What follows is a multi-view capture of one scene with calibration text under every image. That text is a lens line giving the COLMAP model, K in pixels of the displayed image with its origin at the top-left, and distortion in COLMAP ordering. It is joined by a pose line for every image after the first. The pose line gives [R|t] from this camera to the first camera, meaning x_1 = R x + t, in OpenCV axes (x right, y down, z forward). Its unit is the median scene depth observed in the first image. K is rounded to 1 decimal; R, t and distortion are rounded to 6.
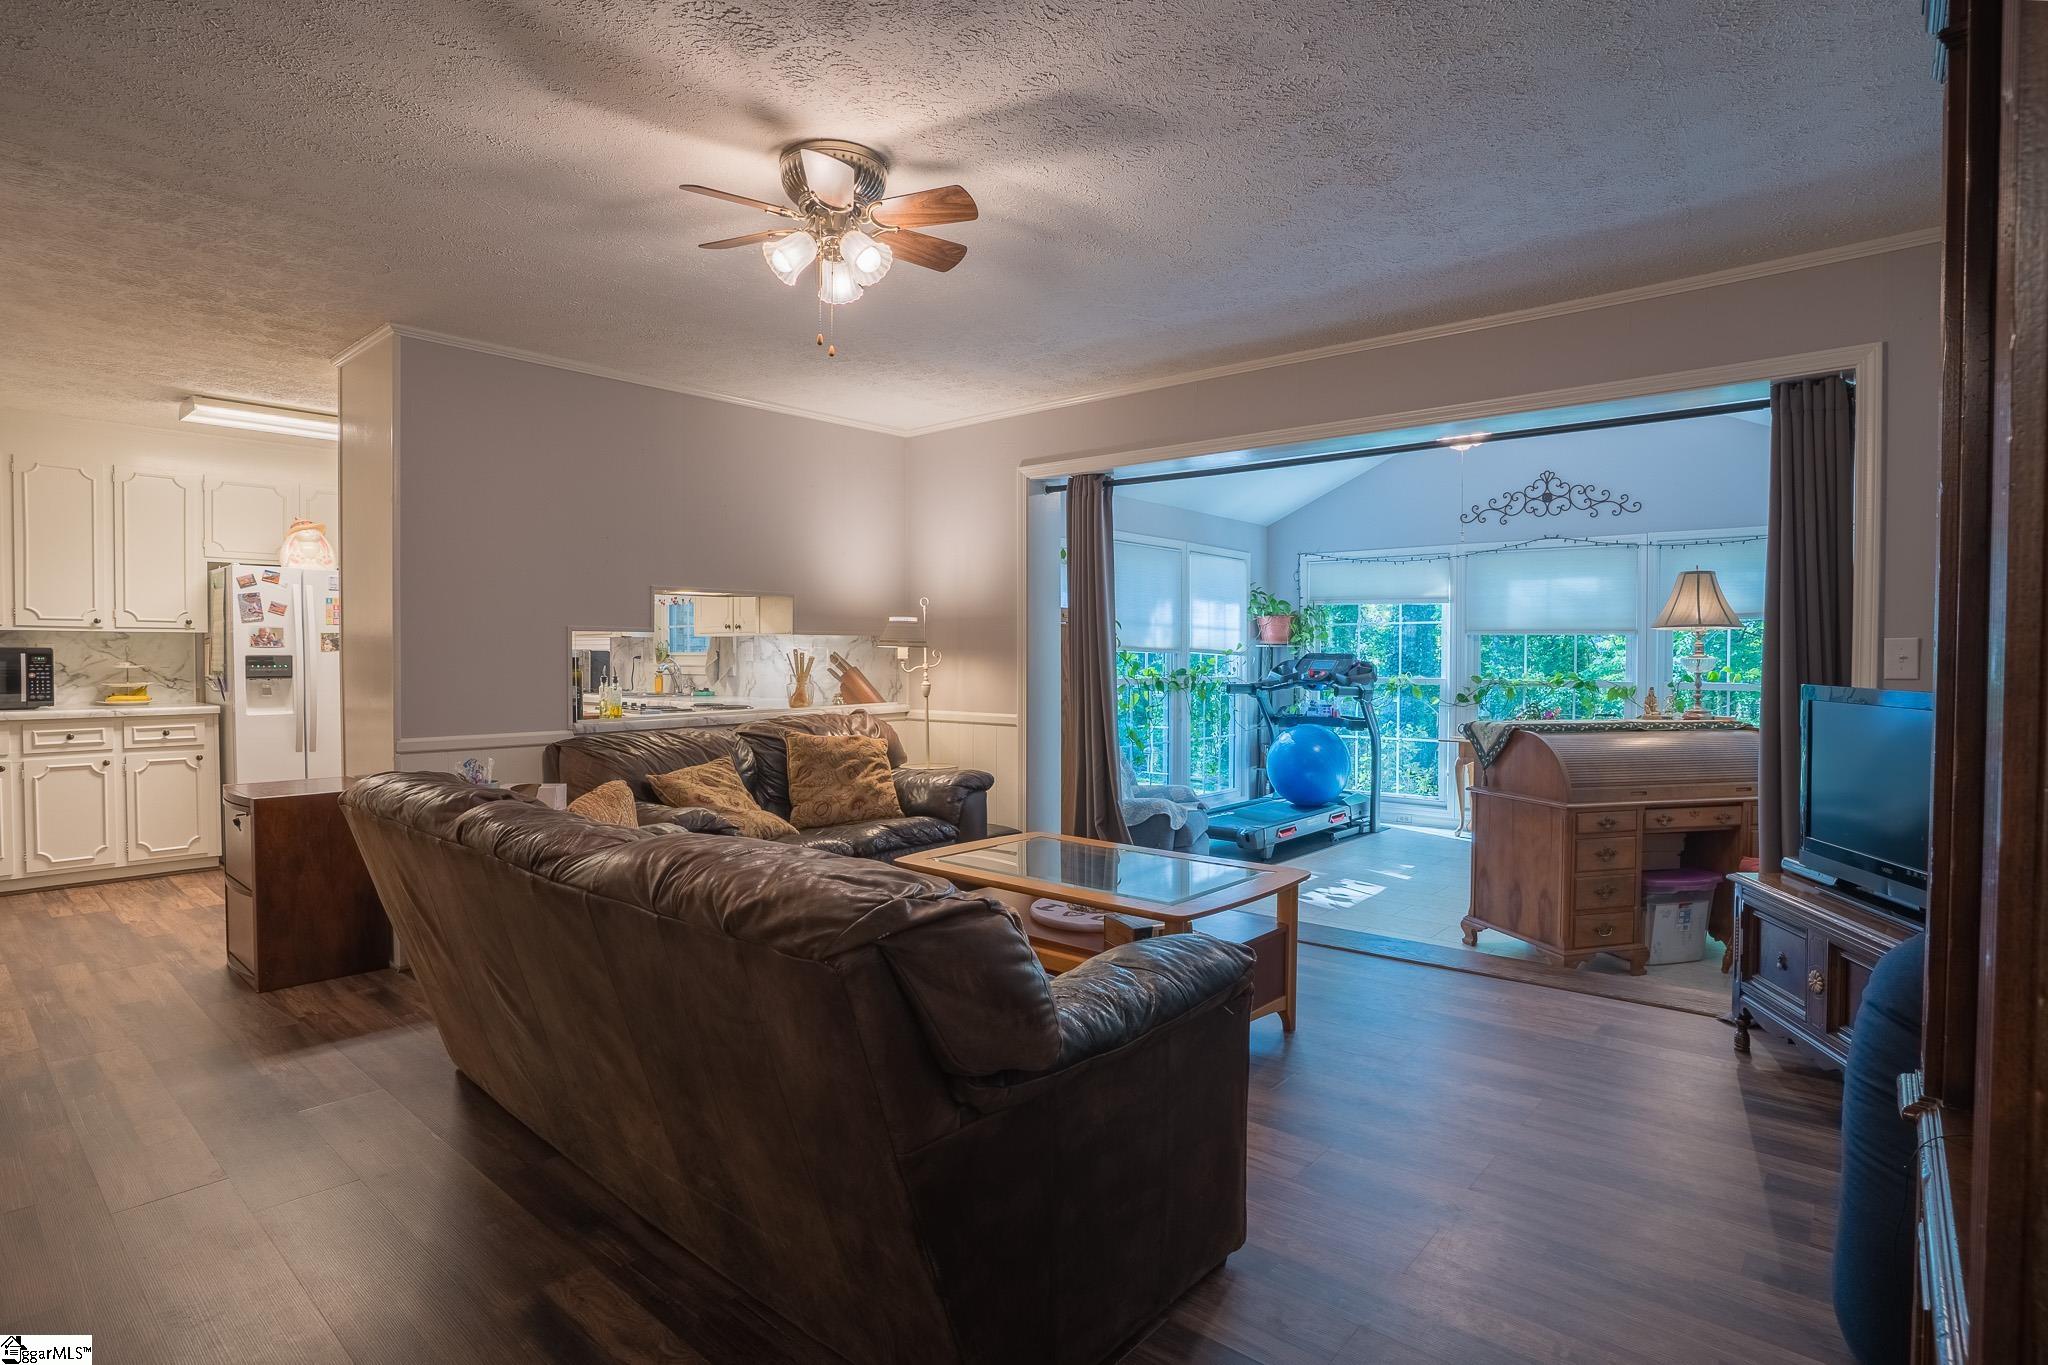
lens RADIAL K [[1032.0, 0, 1024.0], [0, 1032.0, 682.5], [0, 0, 1]] dist [-0.082286, 0.034373]
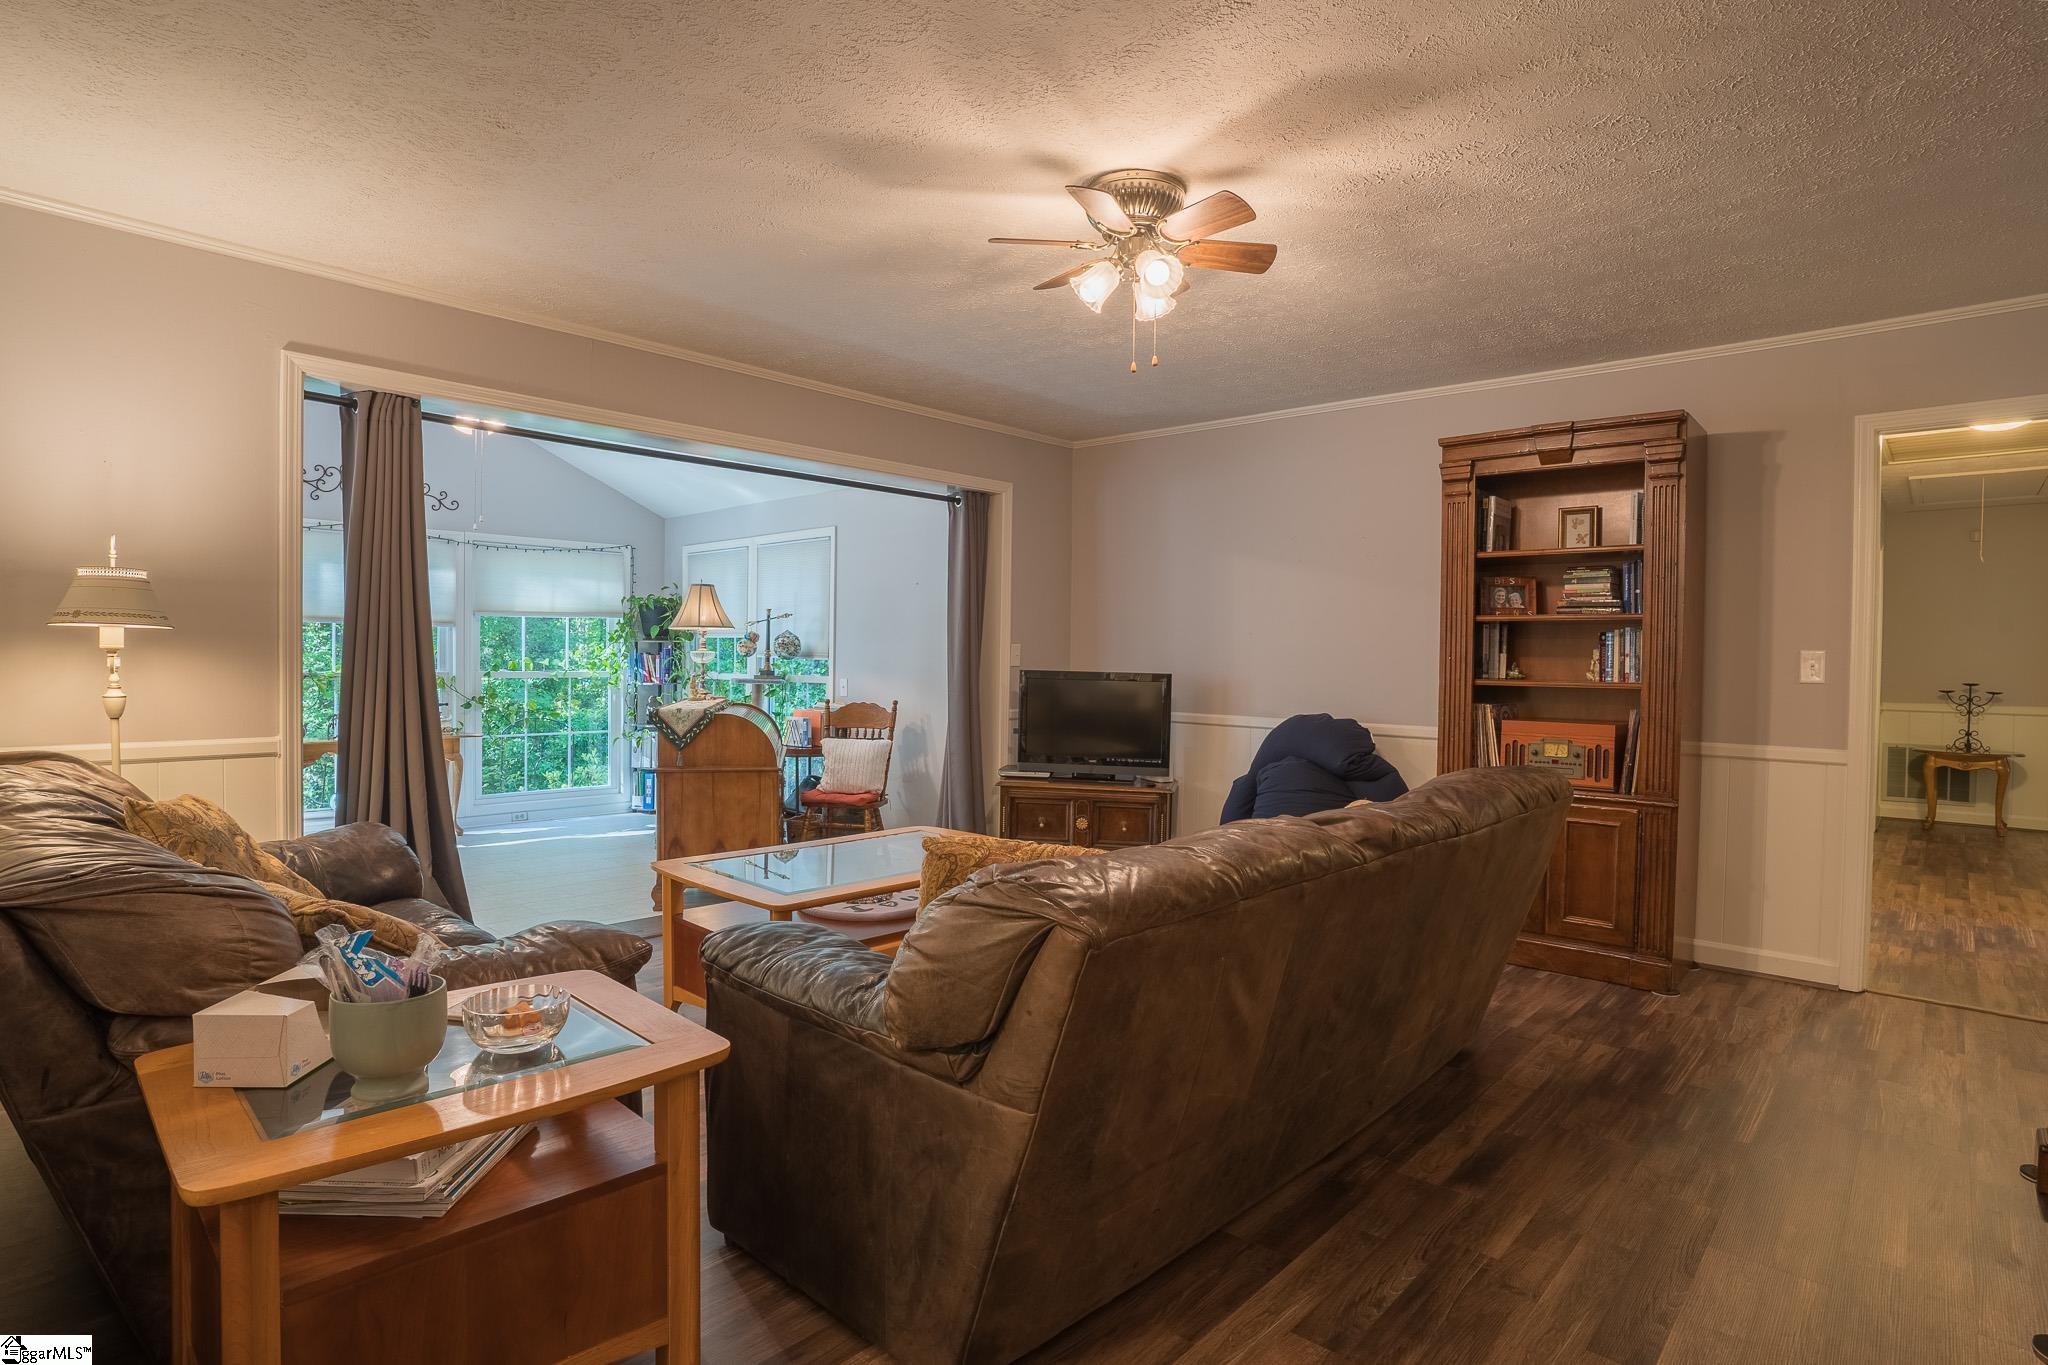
lens RADIAL K [[1032.0, 0, 1024.0], [0, 1032.0, 682.5], [0, 0, 1]] dist [-0.082286, 0.034373]
pose [[0.048325, -0.023953, 0.998544, -0.399437], [0.010449, 0.999670, 0.023474, -0.007374], [-0.998777, 0.009300, 0.048559, 0.336338]]
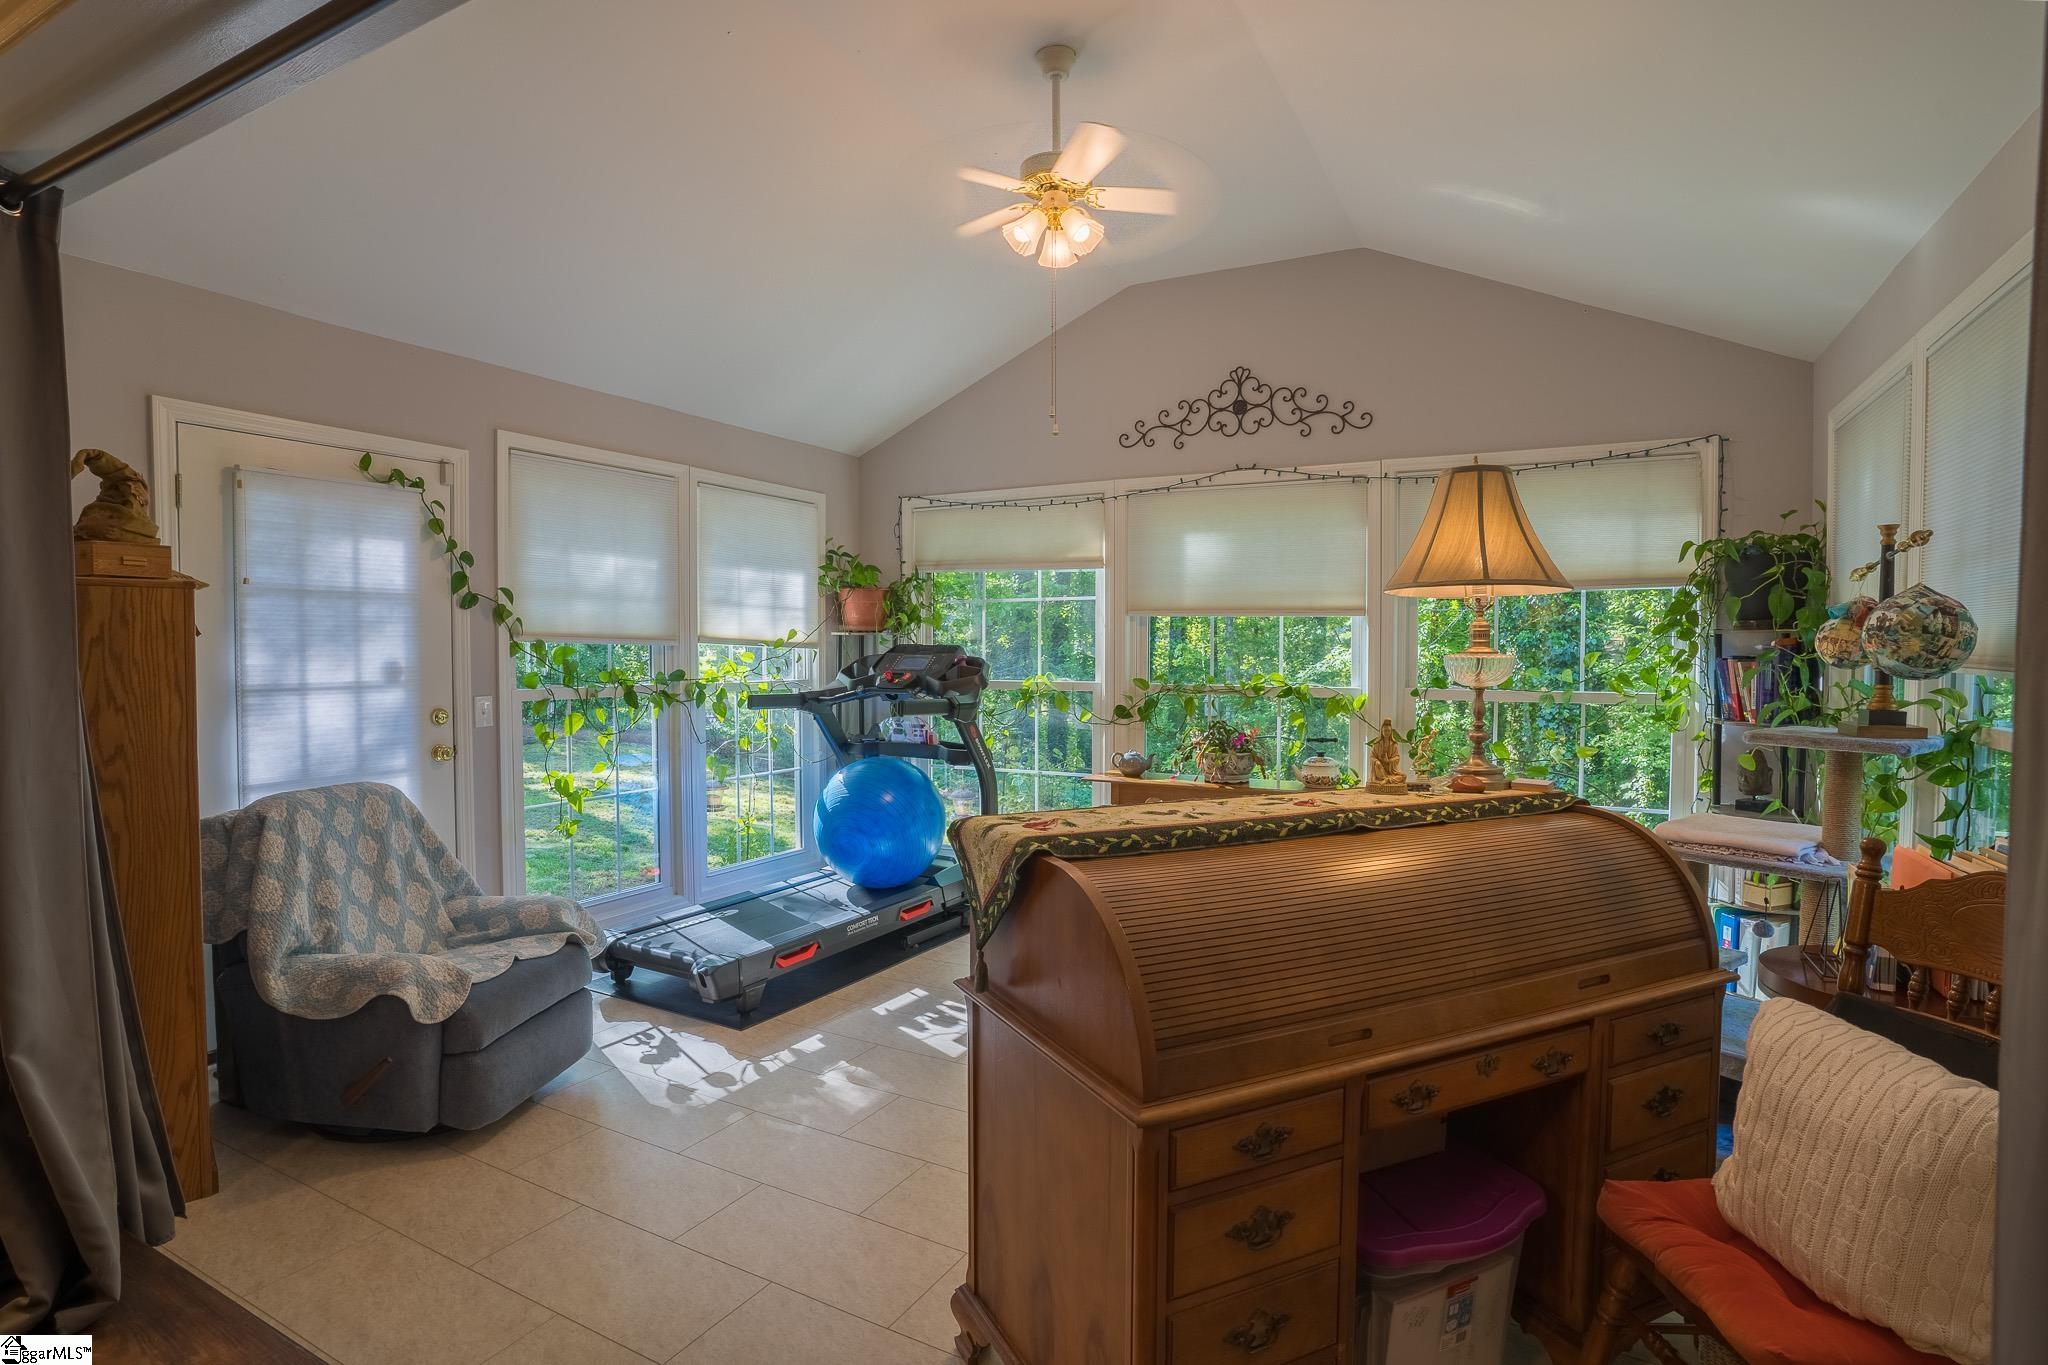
lens RADIAL K [[1032.0, 0, 1024.0], [0, 1032.0, 682.5], [0, 0, 1]] dist [-0.082286, 0.034373]
pose [[0.976890, -0.007462, 0.213612, 0.238378], [0.005471, 0.999936, 0.009910, -0.011554], [-0.213672, -0.008513, 0.976868, 0.379771]]
